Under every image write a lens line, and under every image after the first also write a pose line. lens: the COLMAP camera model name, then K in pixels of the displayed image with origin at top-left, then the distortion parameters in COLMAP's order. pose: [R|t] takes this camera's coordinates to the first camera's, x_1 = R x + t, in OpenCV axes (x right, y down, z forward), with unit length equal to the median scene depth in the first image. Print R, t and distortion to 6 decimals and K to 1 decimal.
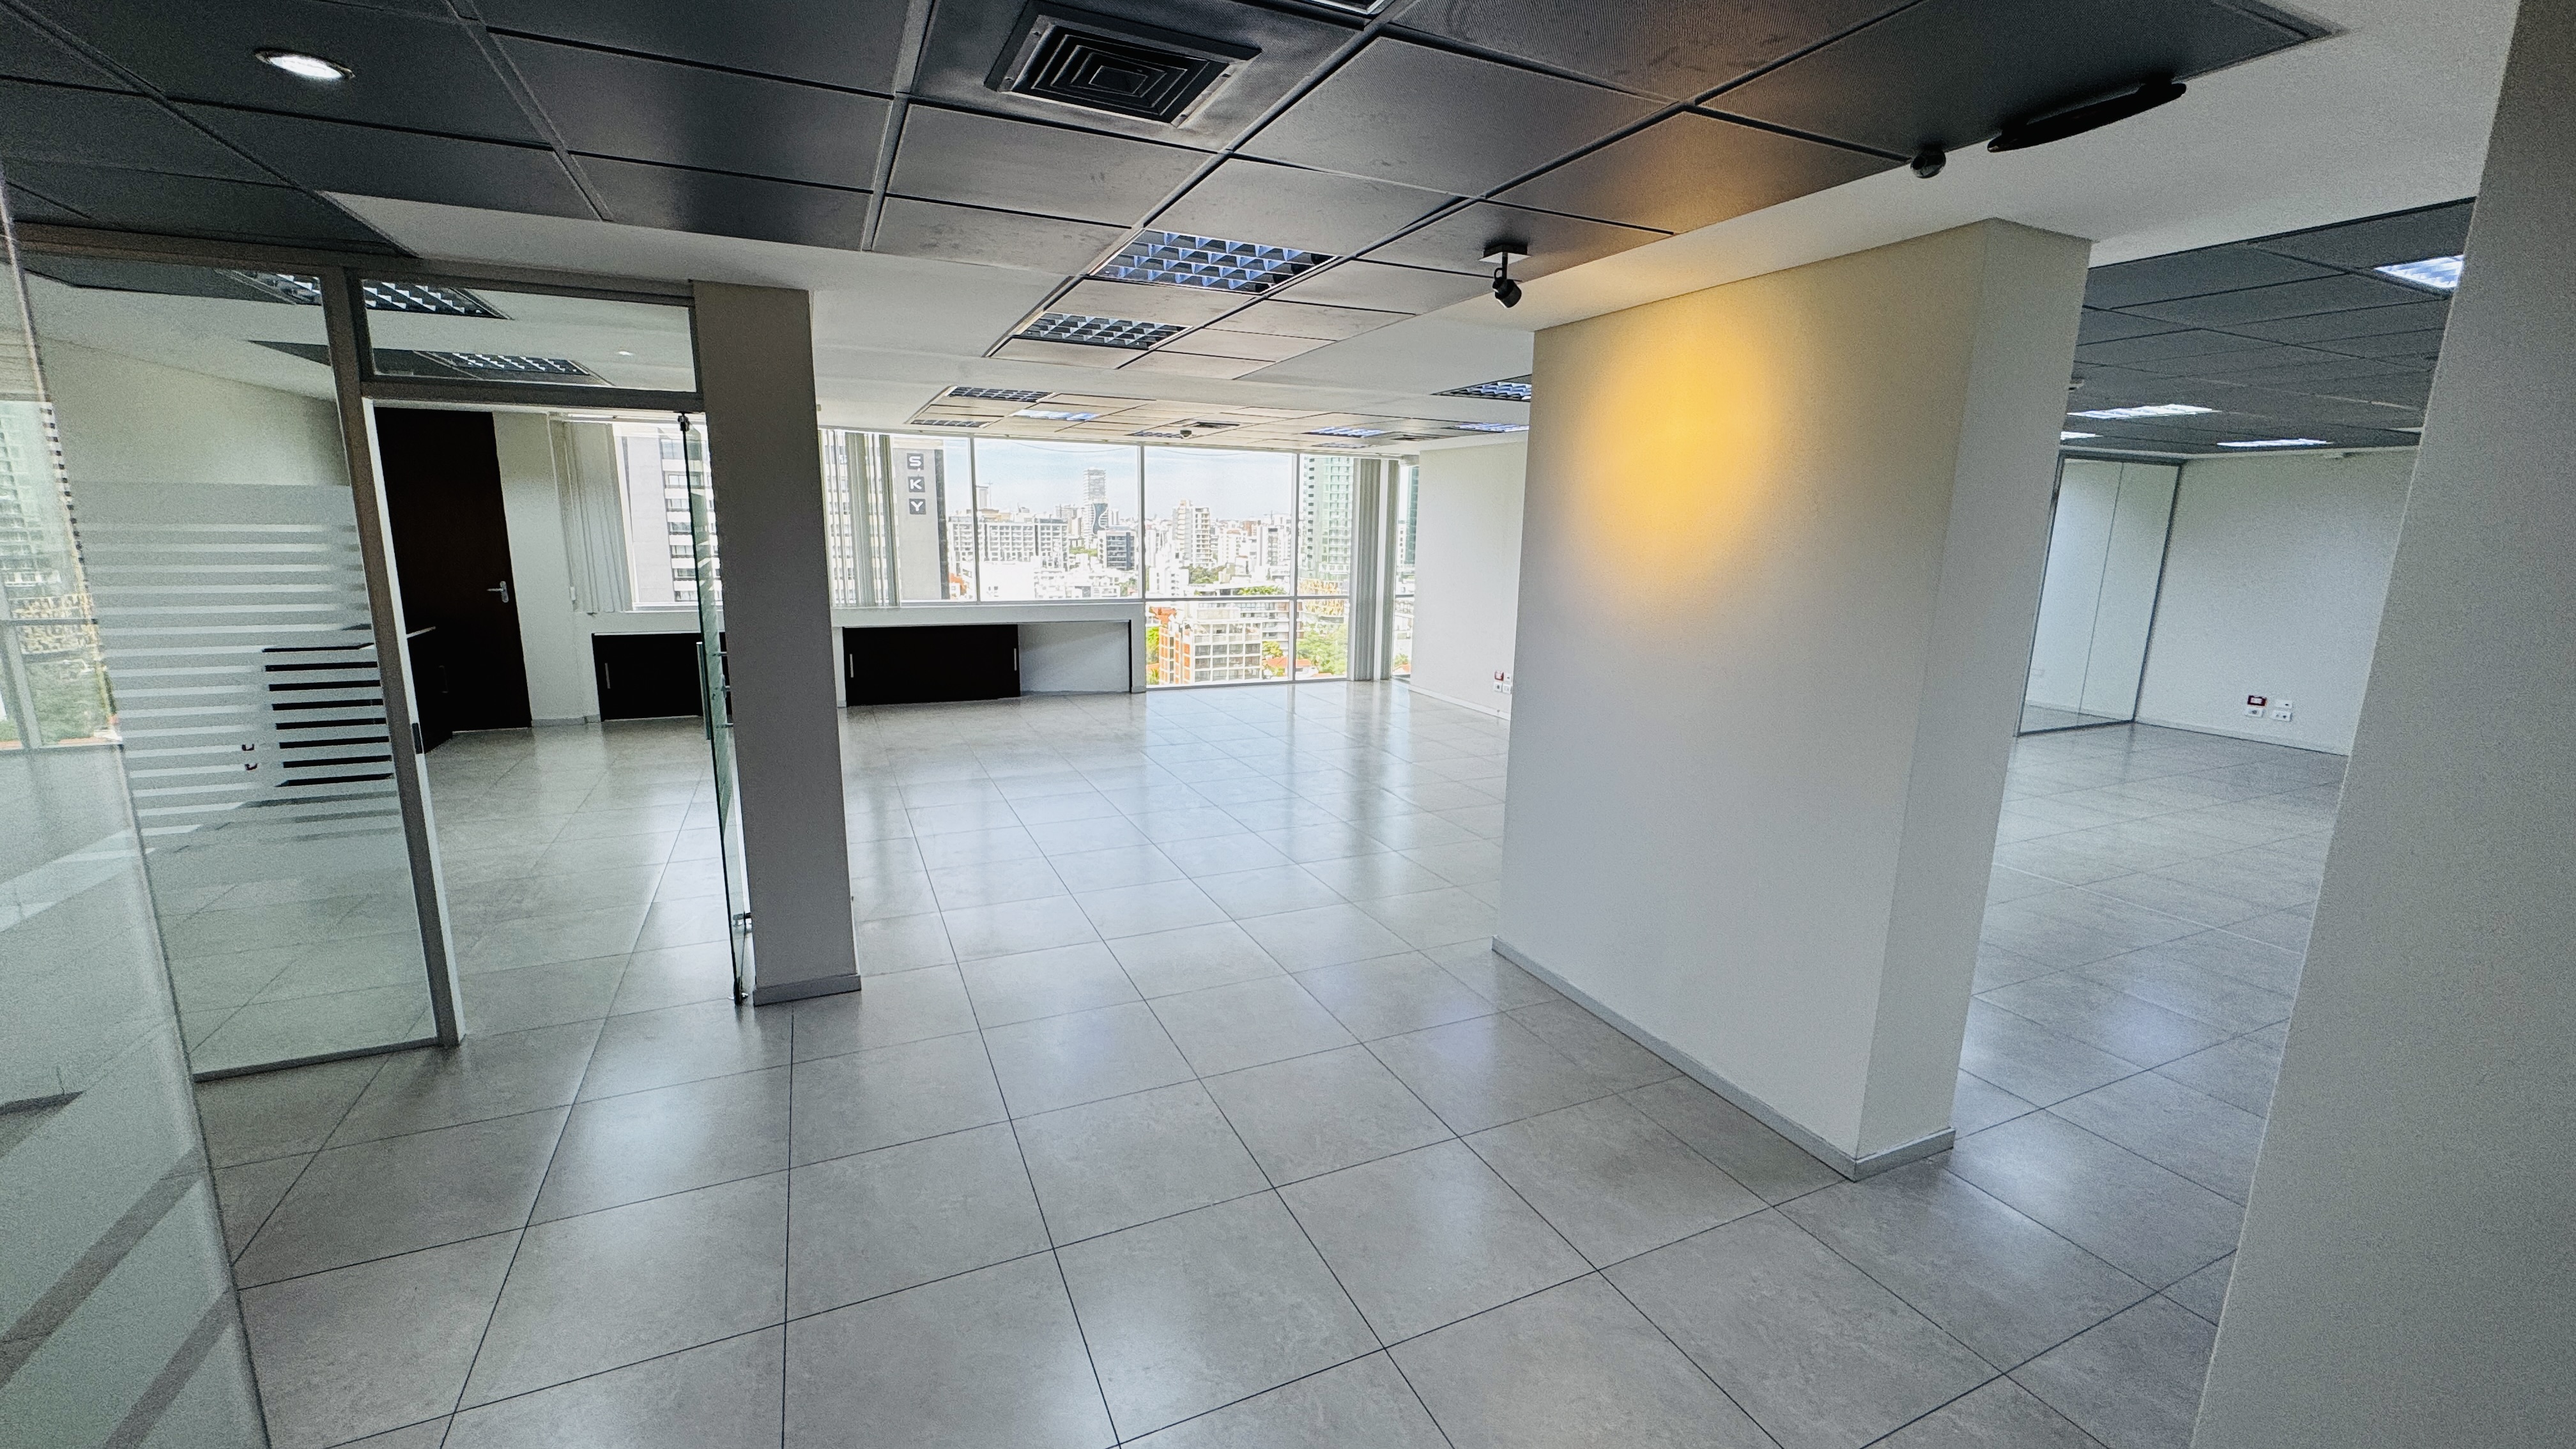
lens RADIAL K [[1029.8, 0, 1286.5], [0, 1029.8, 723.3], [0, 0, 1]] dist [-0.000721, -0.000249]
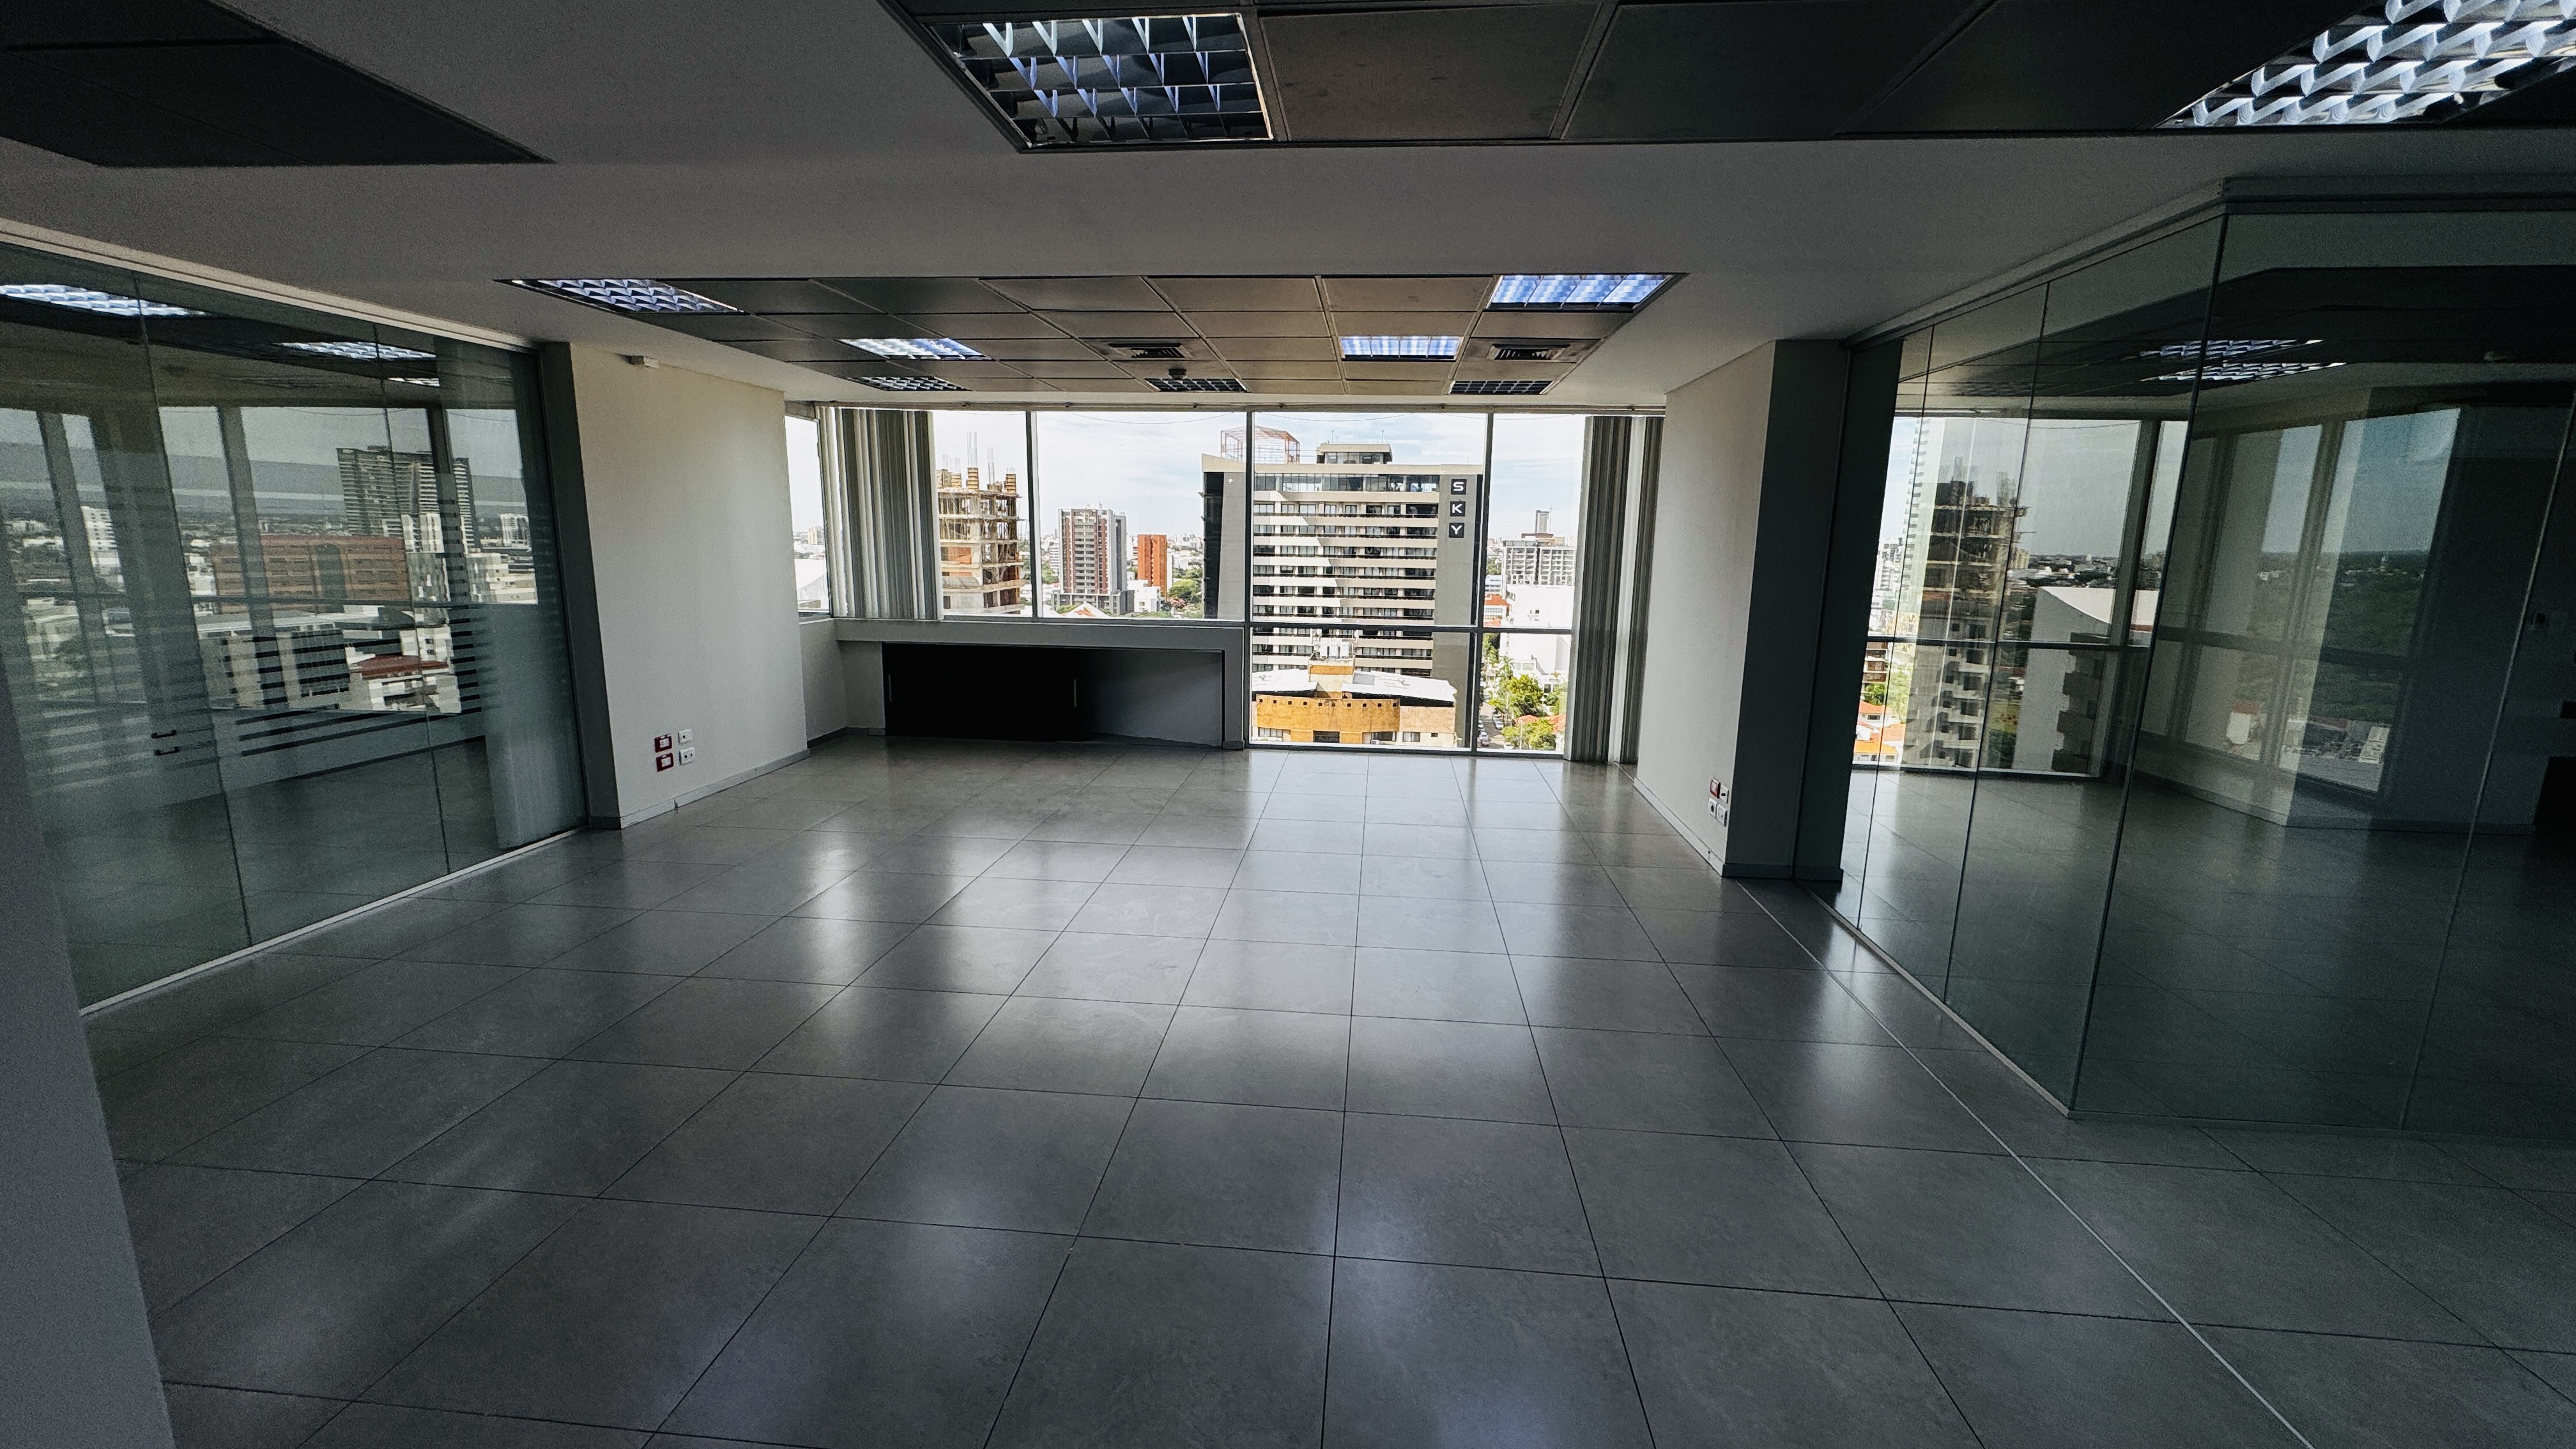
lens RADIAL K [[1029.8, 0, 1286.5], [0, 1029.8, 723.3], [0, 0, 1]] dist [-0.000721, -0.000249]
pose [[0.866971, 0.080999, -0.491732, 0.252532], [-0.092074, 0.995751, 0.001688, -0.054749], [0.489779, 0.043812, 0.870745, 0.388168]]
